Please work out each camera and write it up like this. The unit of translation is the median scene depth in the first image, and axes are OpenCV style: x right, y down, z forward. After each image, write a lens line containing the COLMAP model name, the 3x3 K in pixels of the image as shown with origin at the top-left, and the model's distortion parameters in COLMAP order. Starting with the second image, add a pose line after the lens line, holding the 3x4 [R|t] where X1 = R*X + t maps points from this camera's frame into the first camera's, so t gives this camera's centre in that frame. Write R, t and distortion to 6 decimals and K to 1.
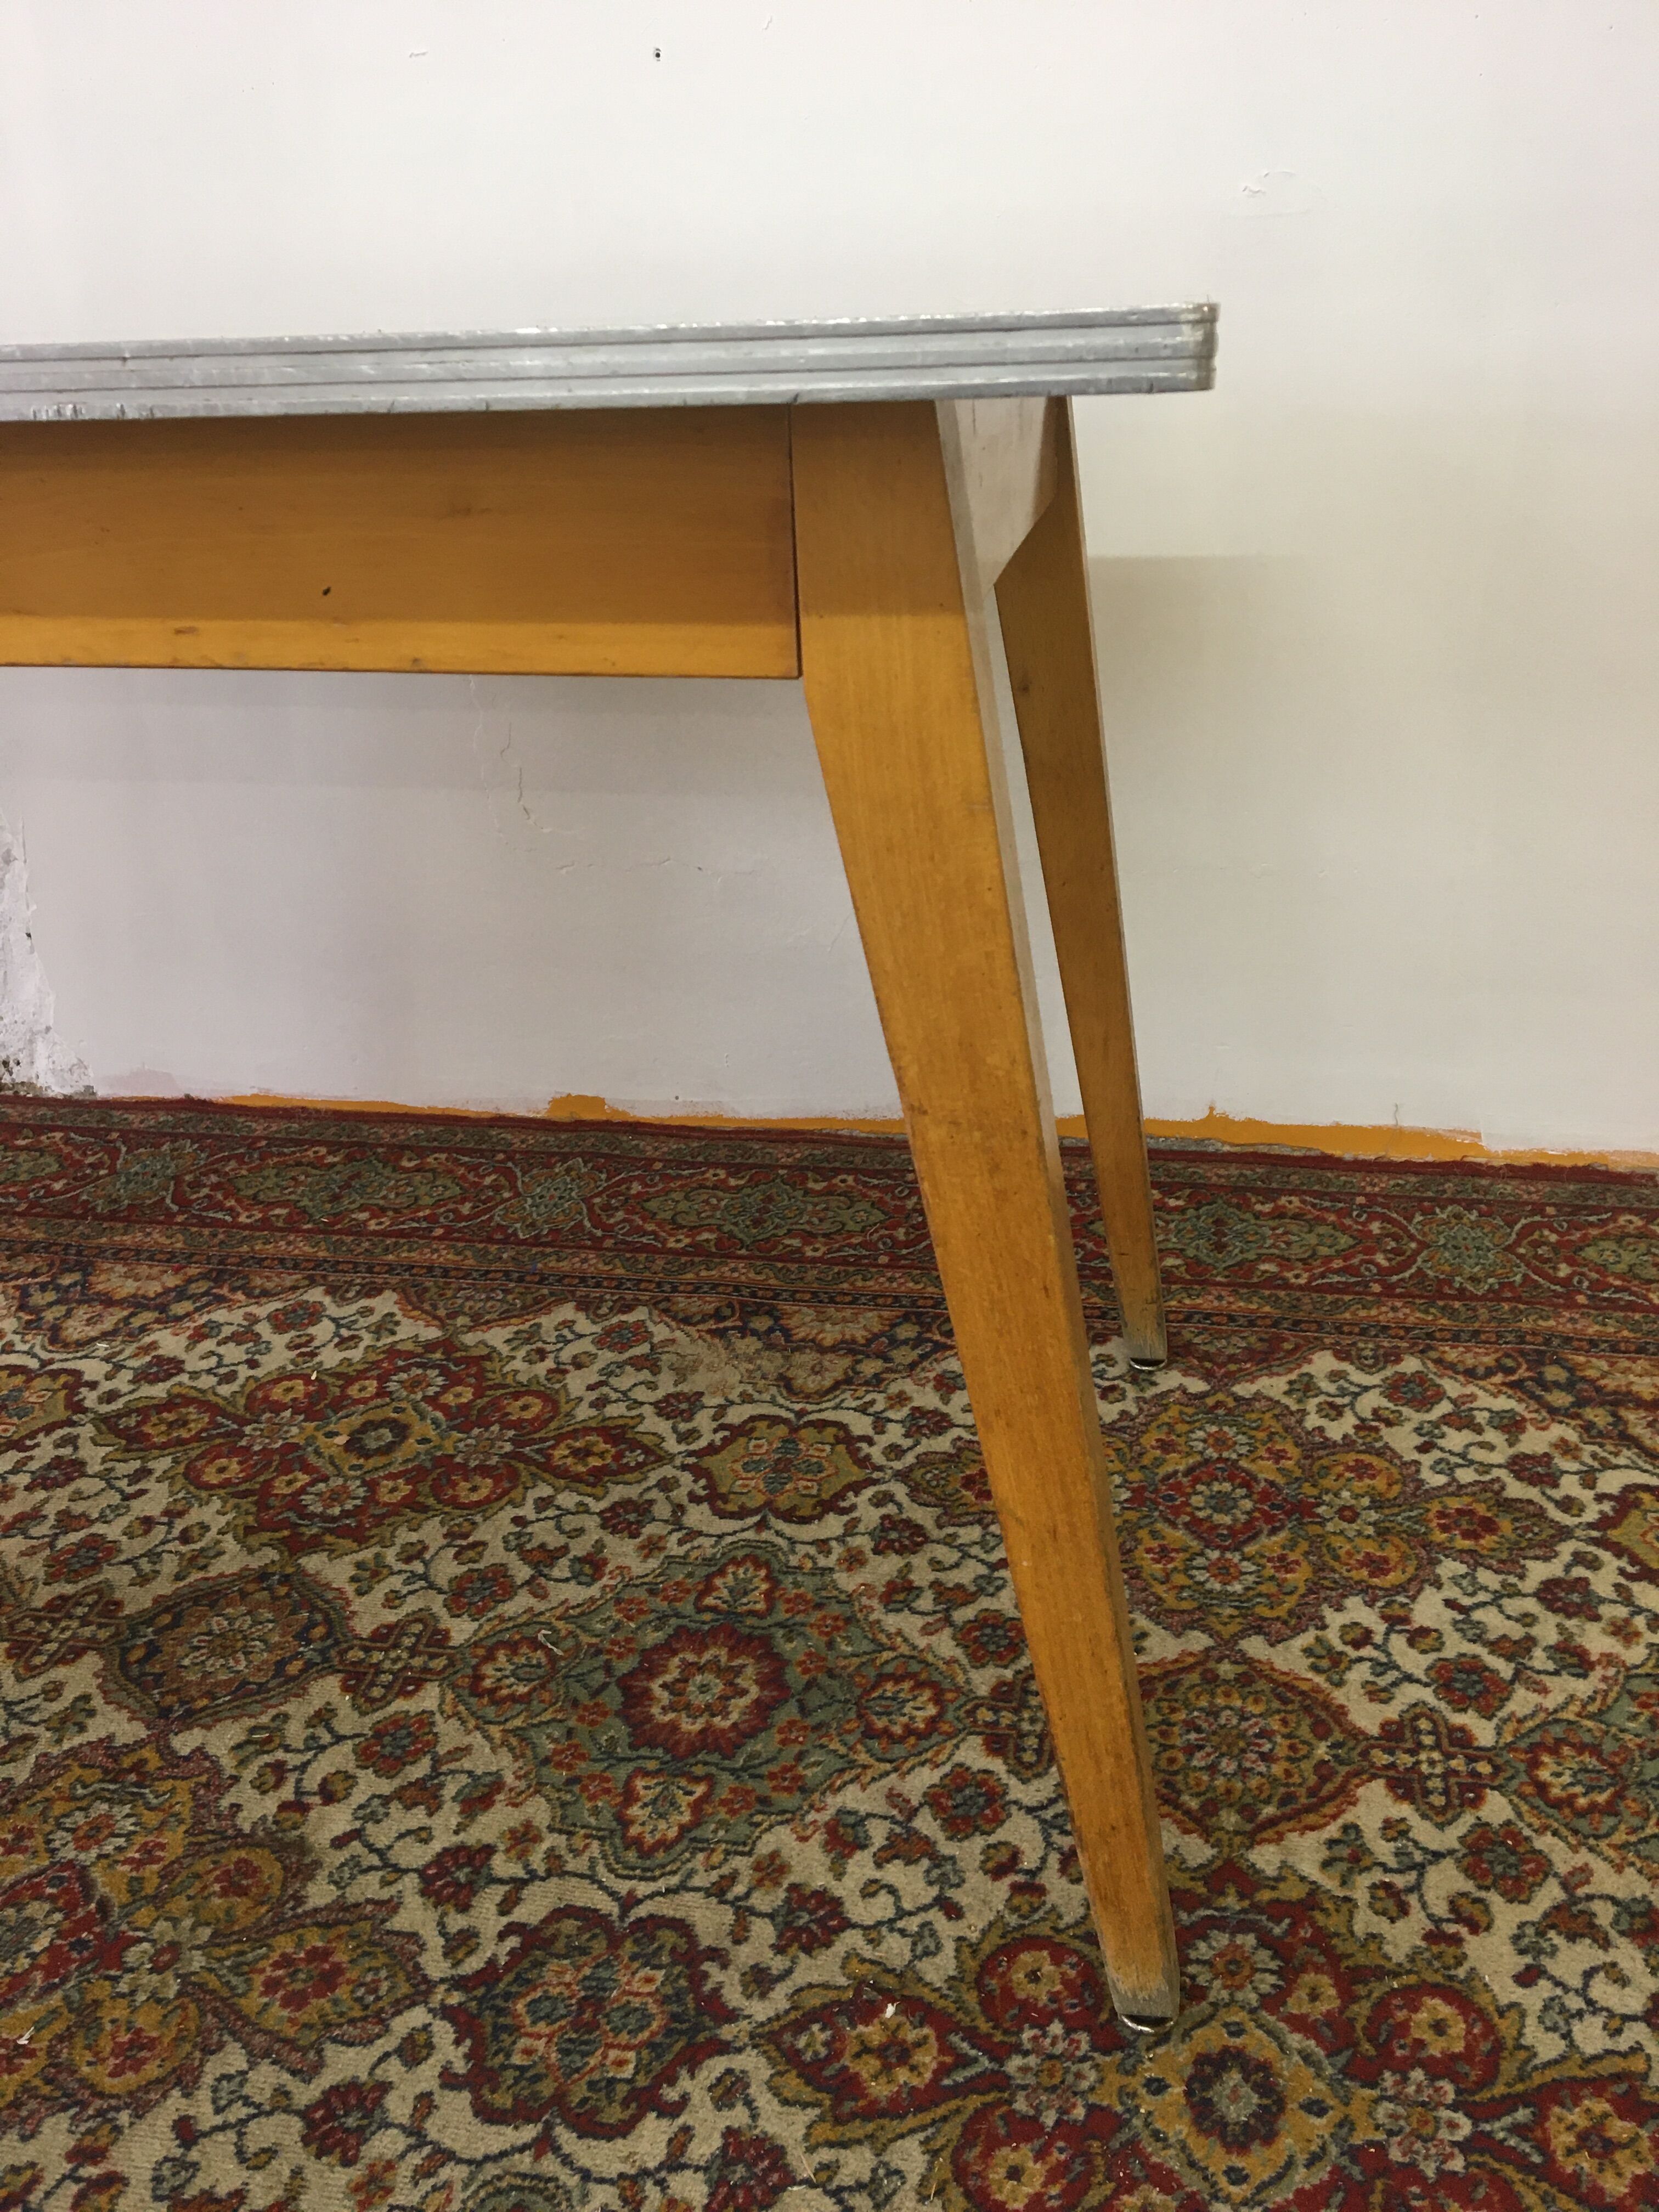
lens RADIAL K [[1871.9, 0, 829.5], [0, 1871.9, 1106.0], [0, 0, 1]] dist [0.063731, -0.101941]
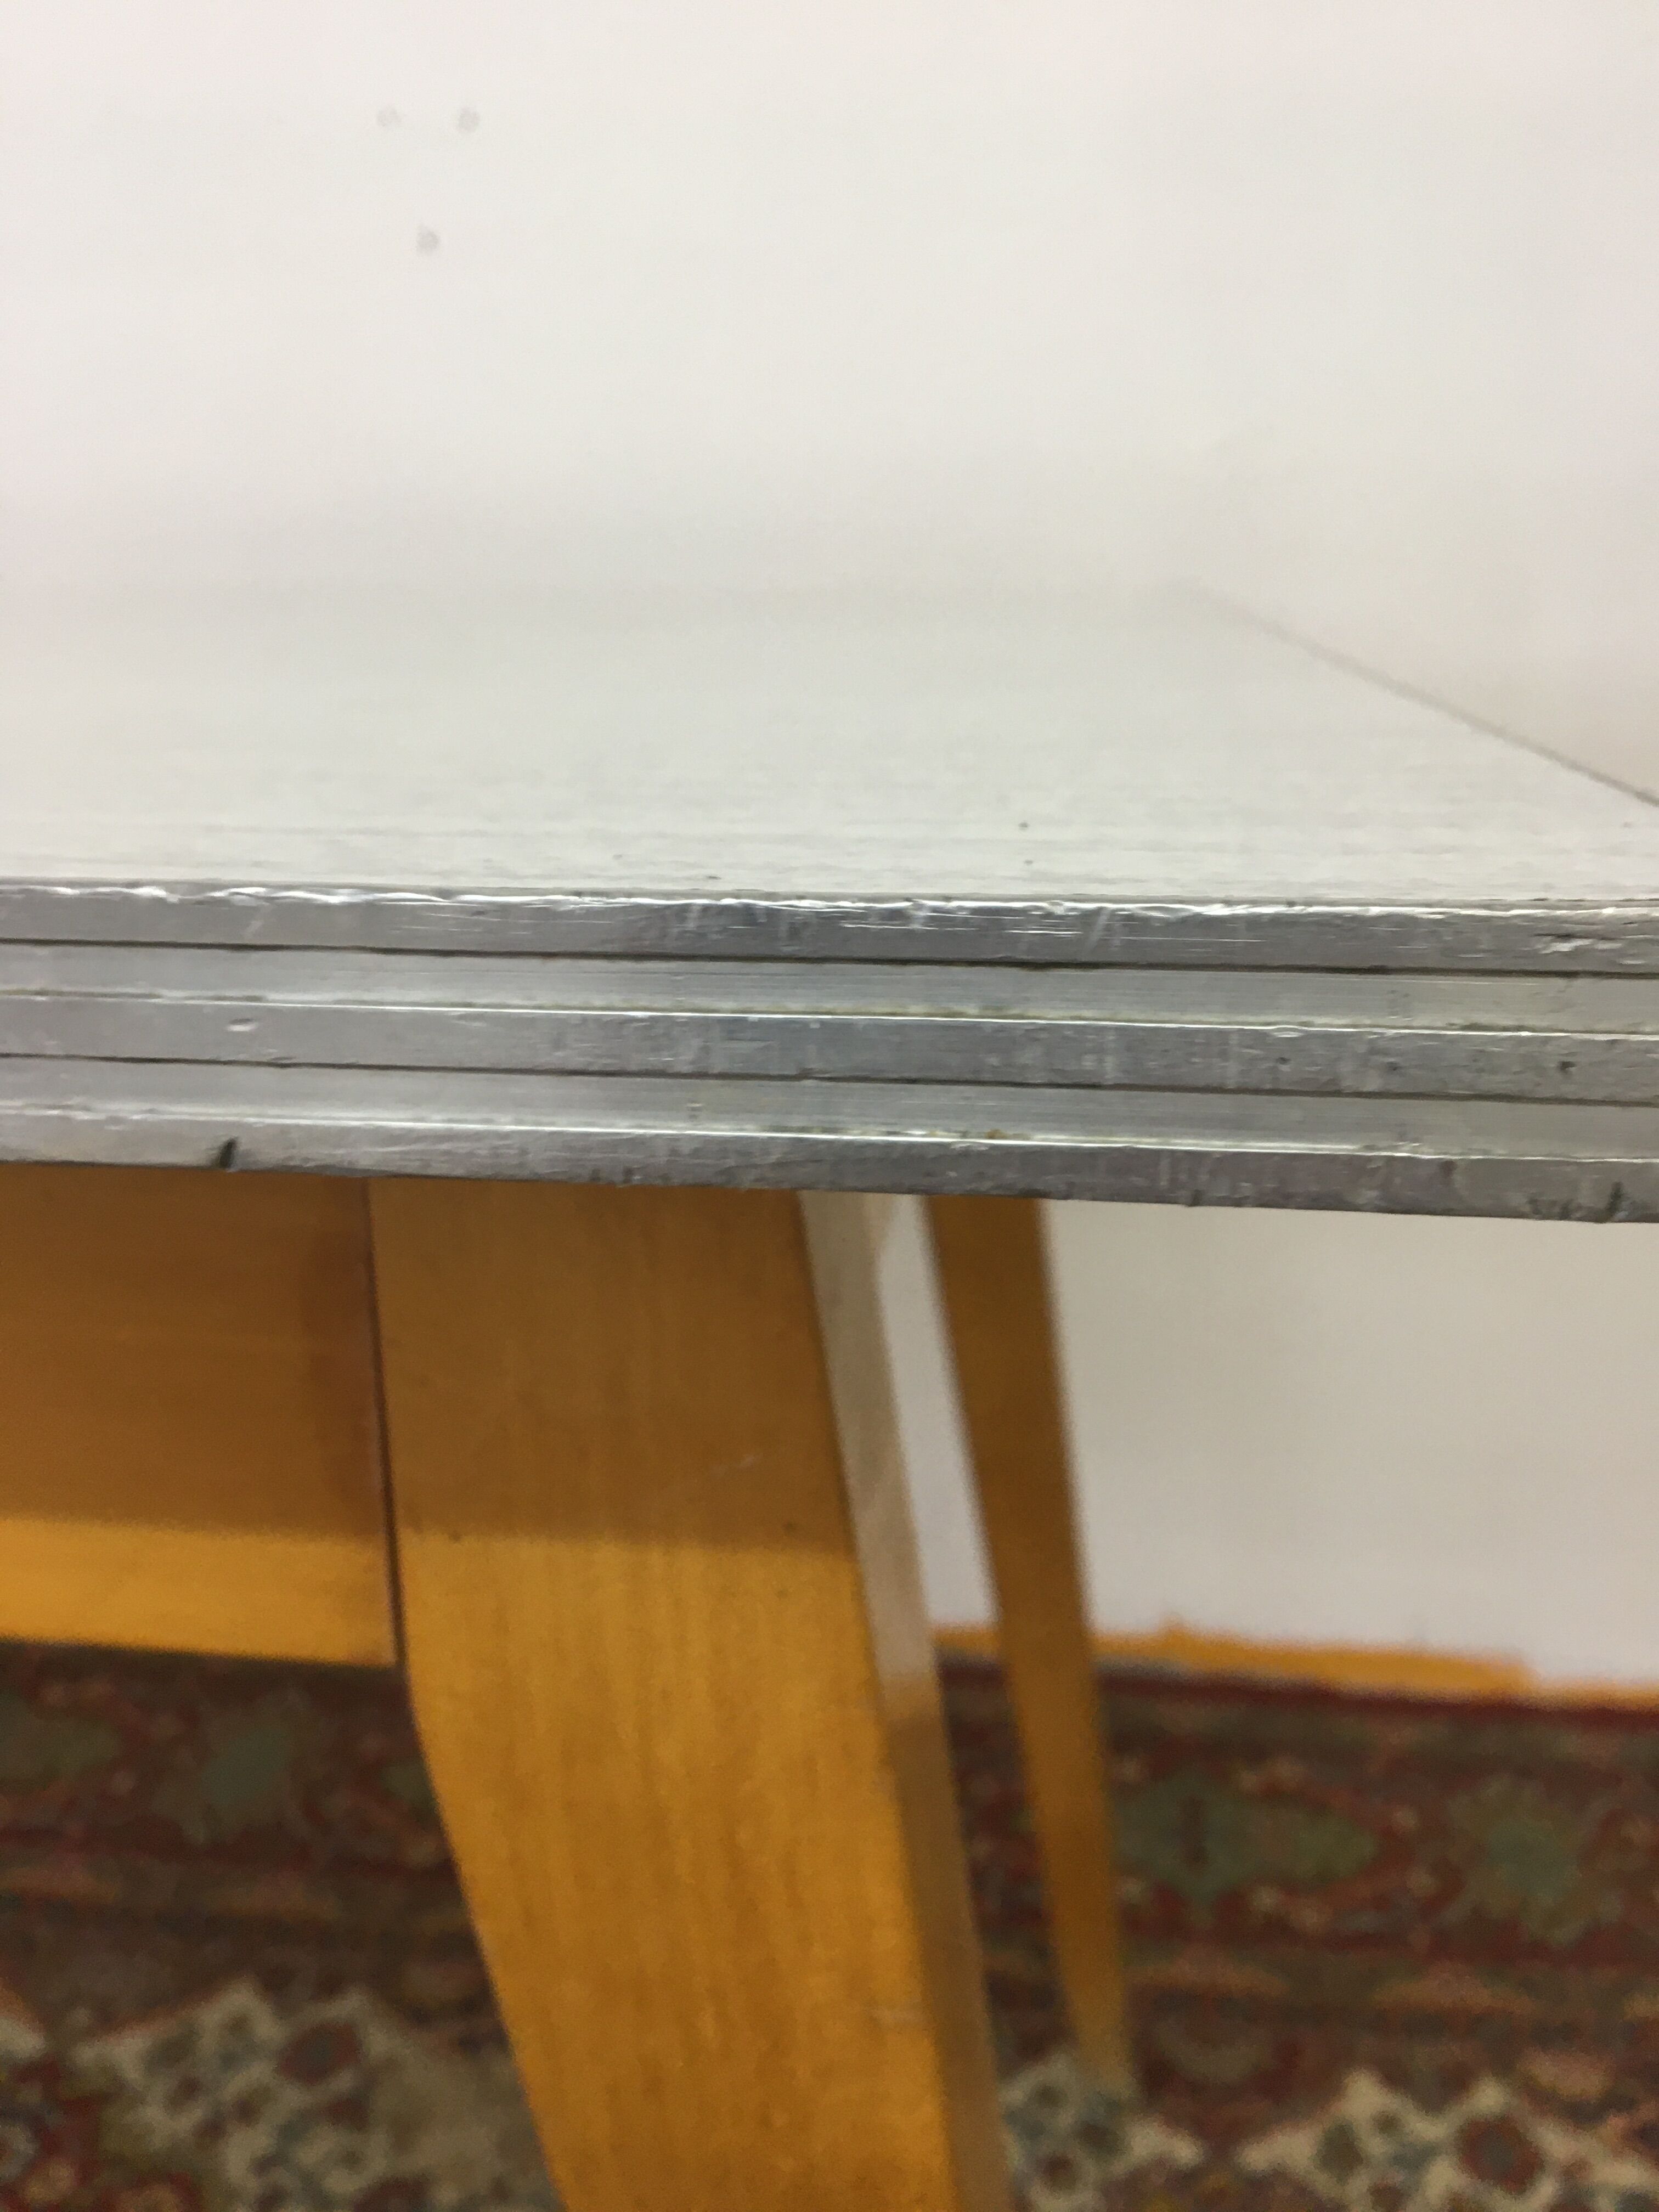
lens RADIAL K [[1871.9, 0, 829.5], [0, 1871.9, 1106.0], [0, 0, 1]] dist [0.063731, -0.101941]
pose [[0.997521, 0.010358, 0.069604, 0.024864], [-0.003244, 0.994826, -0.101546, -0.186158], [-0.070296, 0.101069, 0.992393, 0.383191]]
